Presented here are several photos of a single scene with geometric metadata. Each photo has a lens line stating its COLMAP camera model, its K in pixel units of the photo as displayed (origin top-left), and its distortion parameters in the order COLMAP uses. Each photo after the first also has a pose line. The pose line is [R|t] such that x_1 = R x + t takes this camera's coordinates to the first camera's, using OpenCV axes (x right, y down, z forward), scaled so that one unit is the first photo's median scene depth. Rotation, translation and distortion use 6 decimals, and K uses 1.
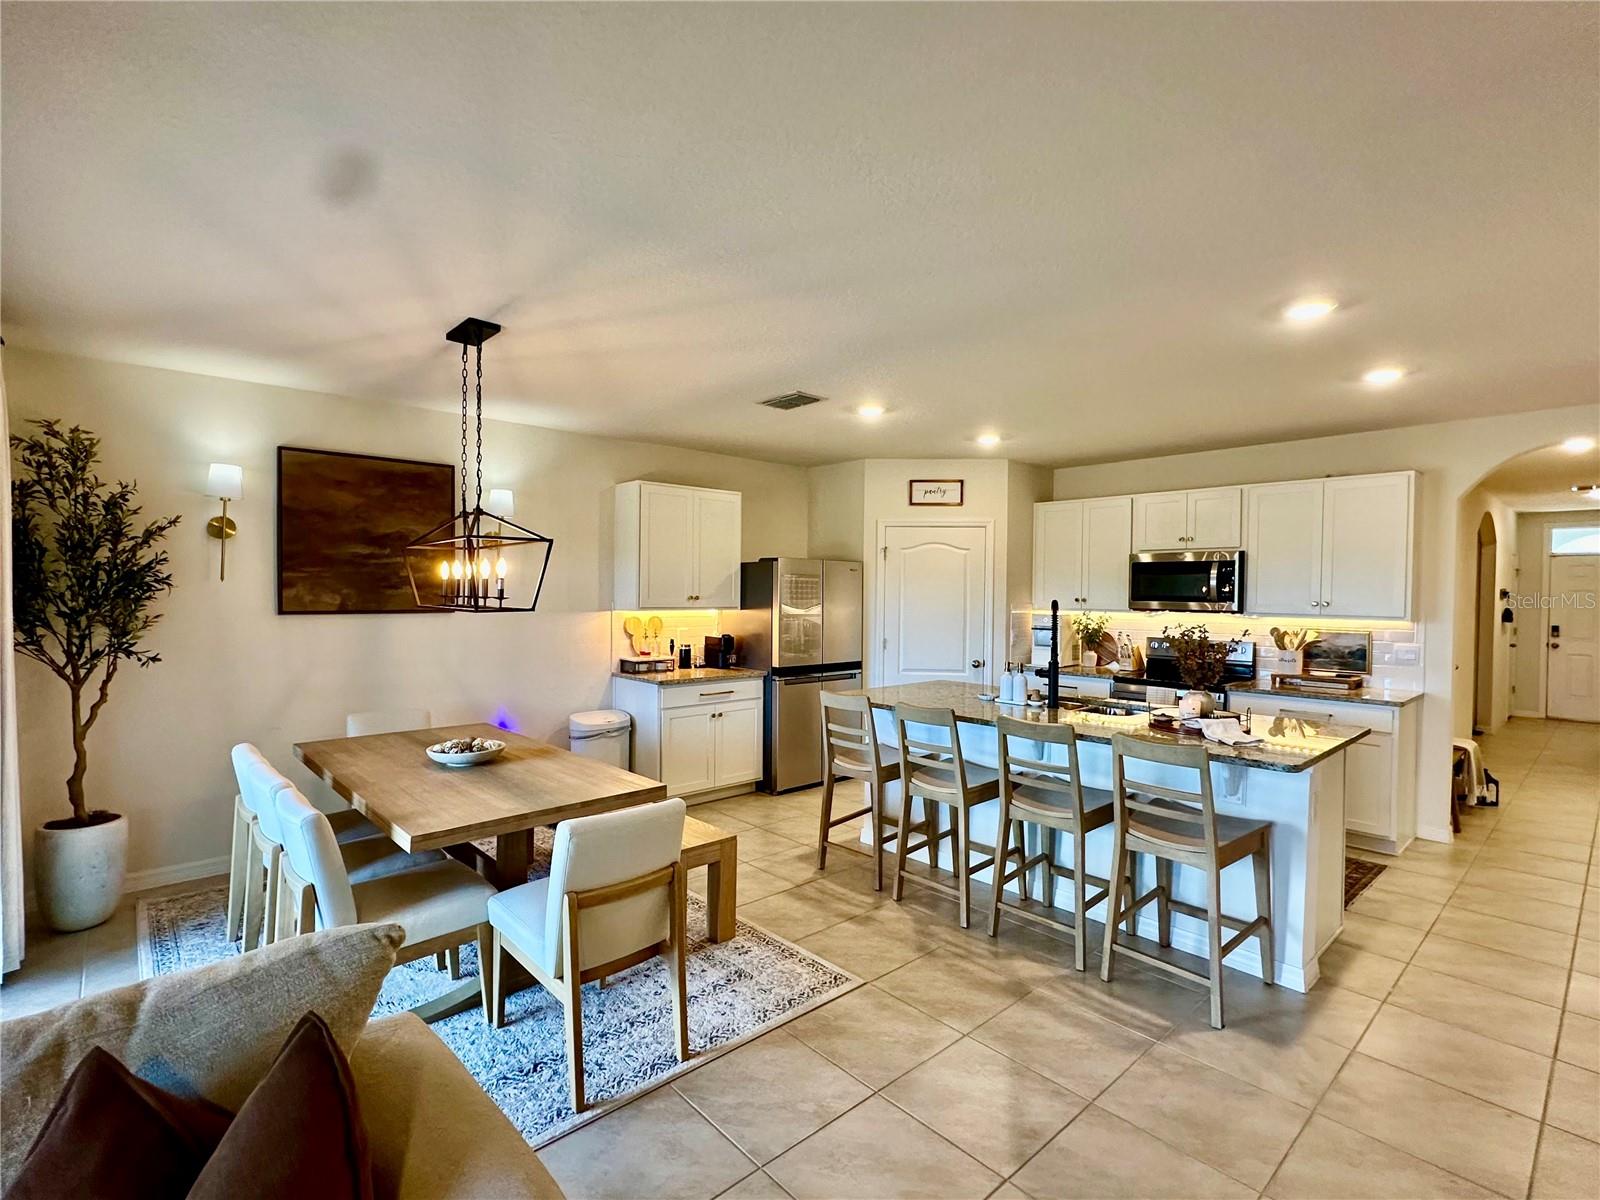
lens RADIAL K [[748.4, 0, 800.6], [0, 748.4, 606.7], [0, 0, 1]] dist [0.000781, -0.001818]
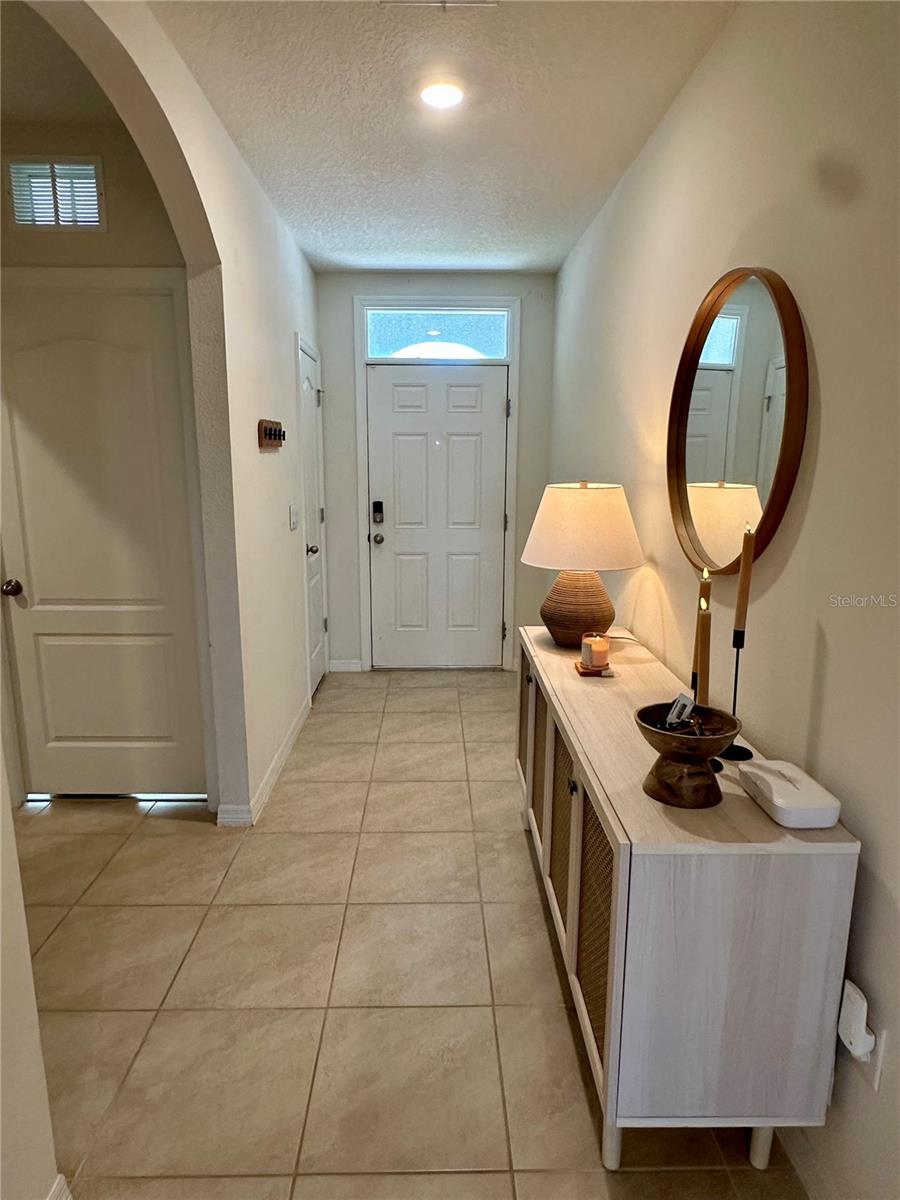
lens RADIAL K [[701.7, 0, 450.2], [0, 701.7, 598.8], [0, 0, 1]] dist [0.001848, 0.000083]
pose [[0.652515, -0.158161, 0.741086, 1.169028], [0.019531, 0.981161, 0.192201, -0.002389], [-0.757524, -0.110940, 0.643312, 1.115020]]
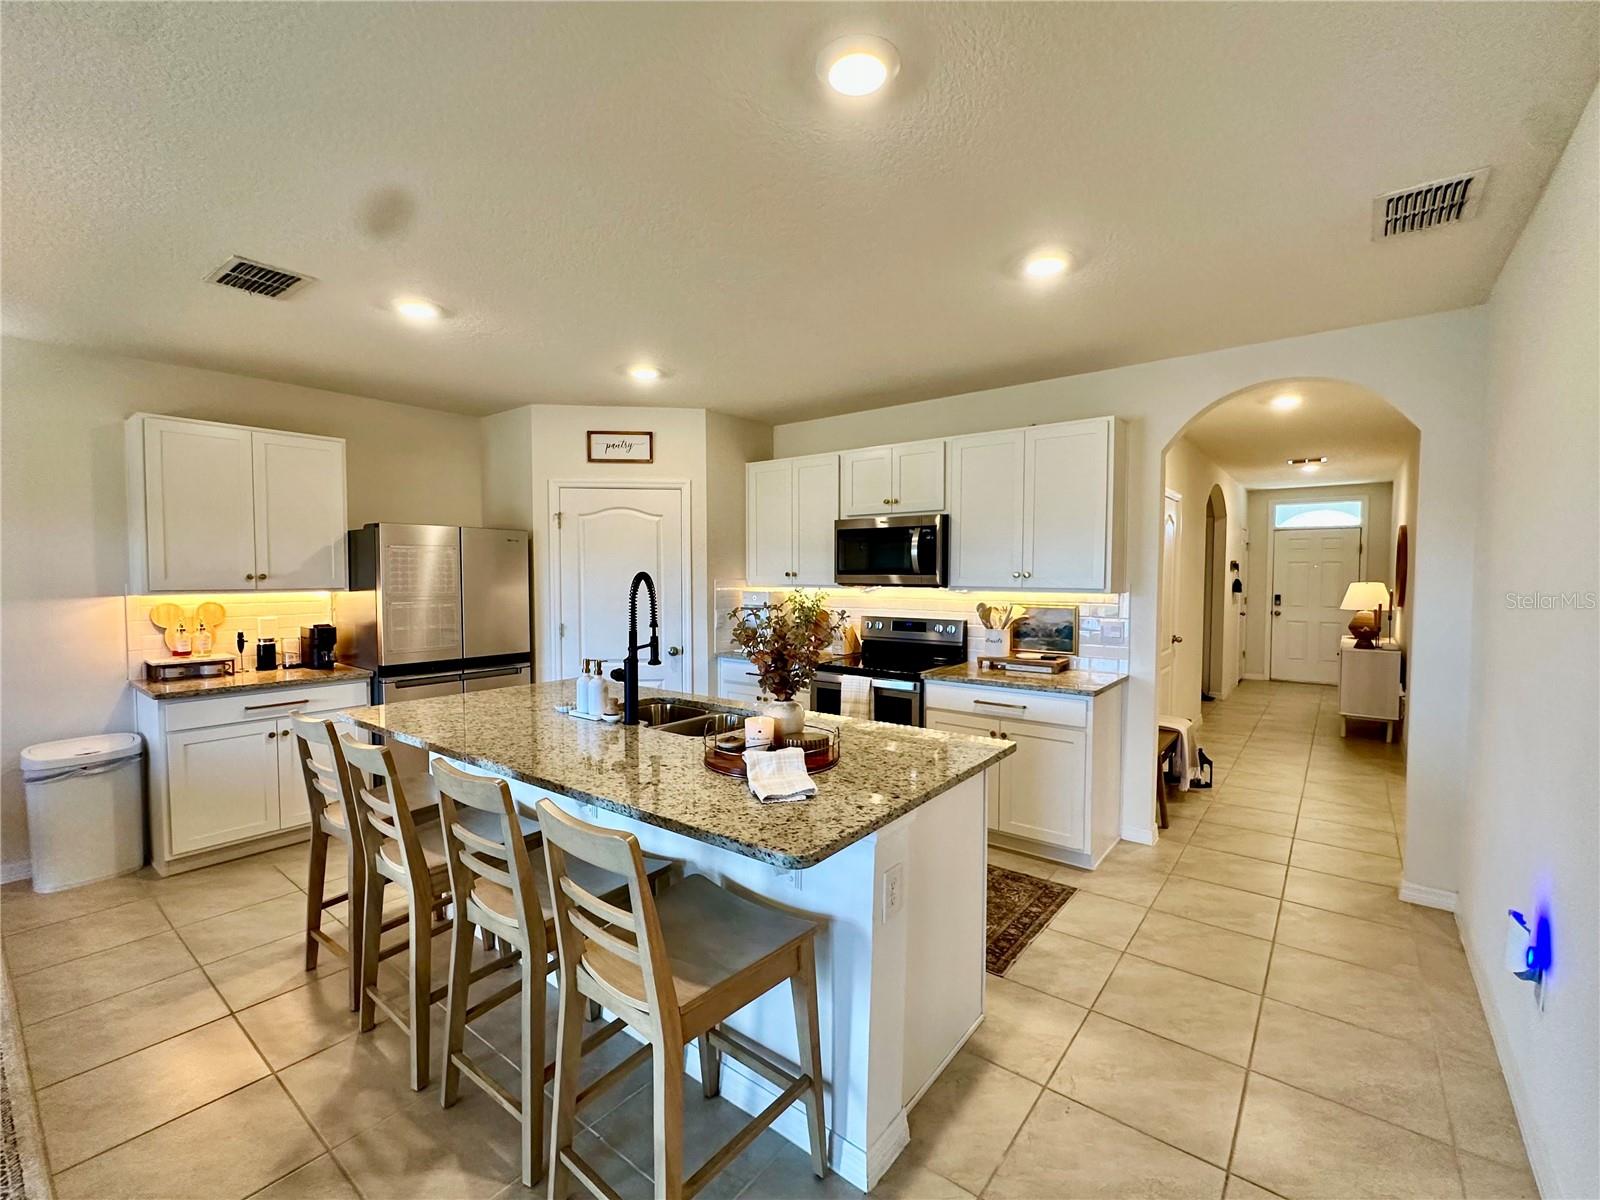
lens RADIAL K [[689.0, 0, 799.1], [0, 689.0, 604.3], [0, 0, 1]] dist [-0.002867, 0.000750]
pose [[0.985387, -0.018214, 0.169356, 0.279885], [0.013776, 0.999531, 0.027343, 0.004581], [-0.169775, -0.024611, 0.985175, 0.240749]]
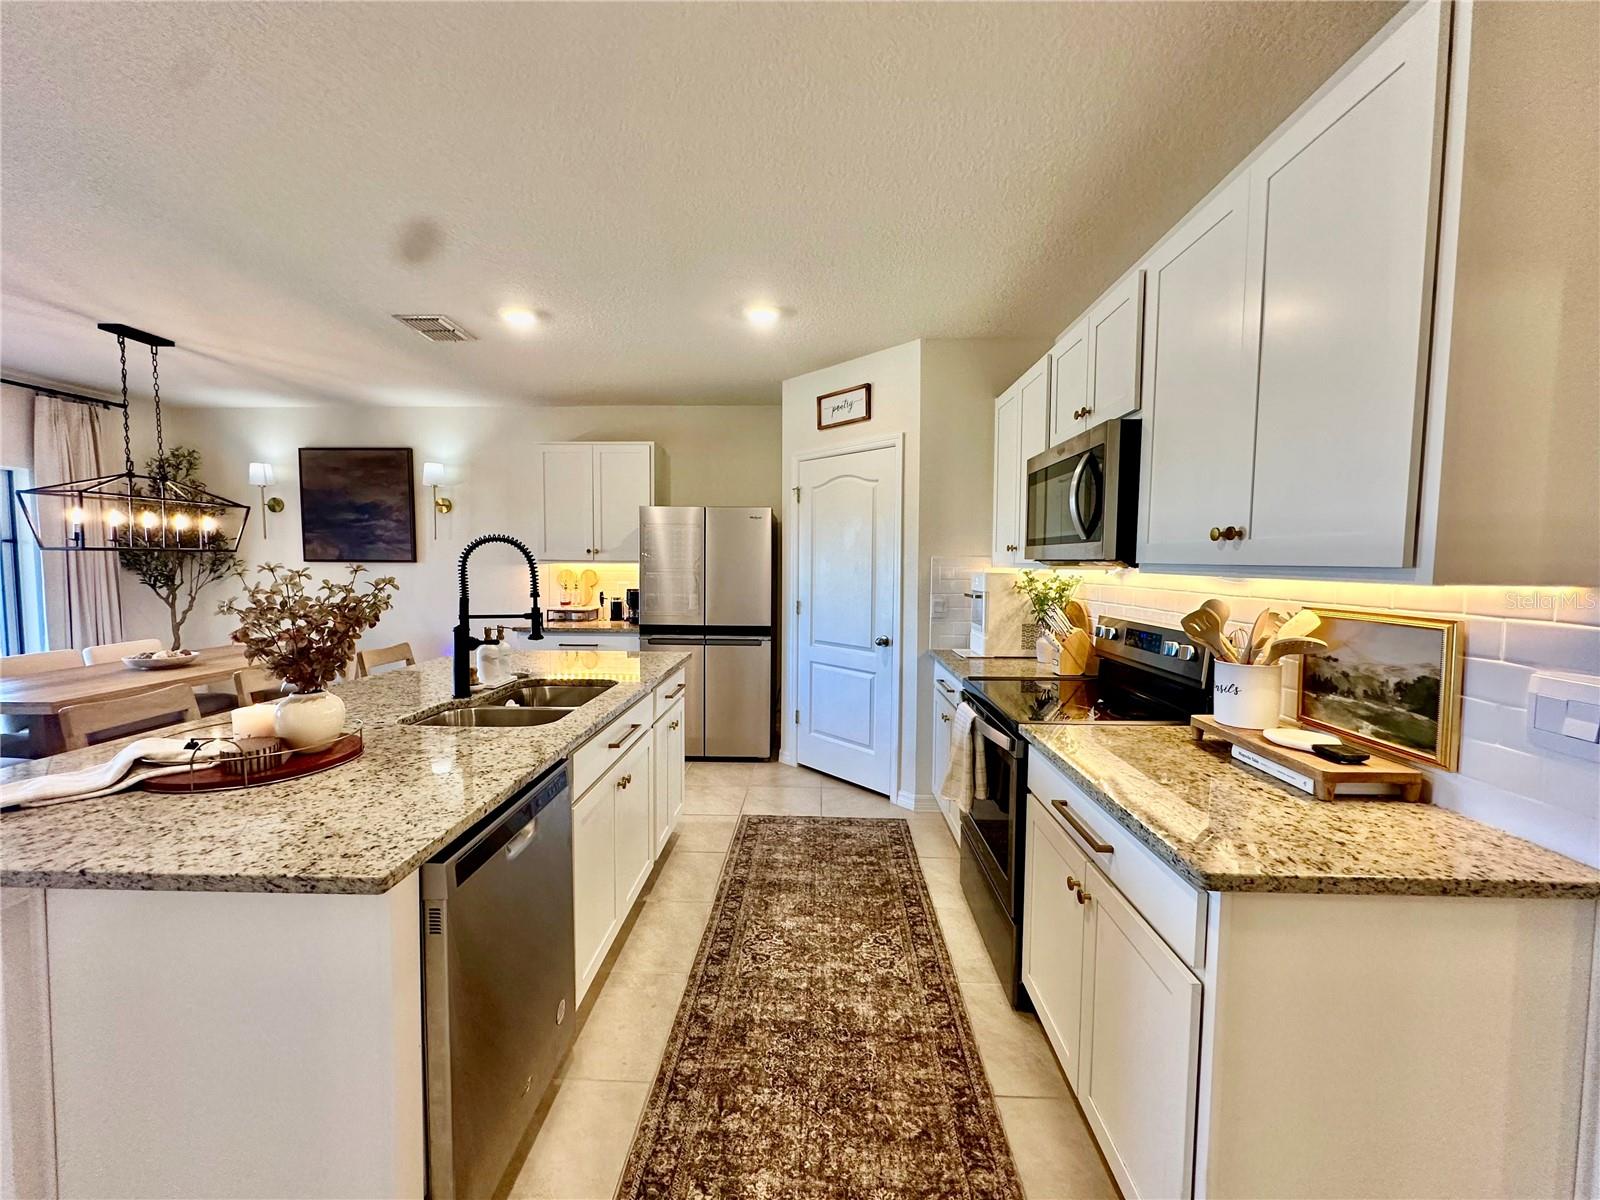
lens RADIAL K [[636.3, 0, 797.2], [0, 636.3, 599.8], [0, 0, 1]] dist [0.000499, 0.000150]
pose [[0.718779, 0.038387, -0.694178, 0.683428], [-0.015204, 0.999104, 0.039506, 0.016617], [0.695073, -0.017842, 0.718718, 0.584029]]
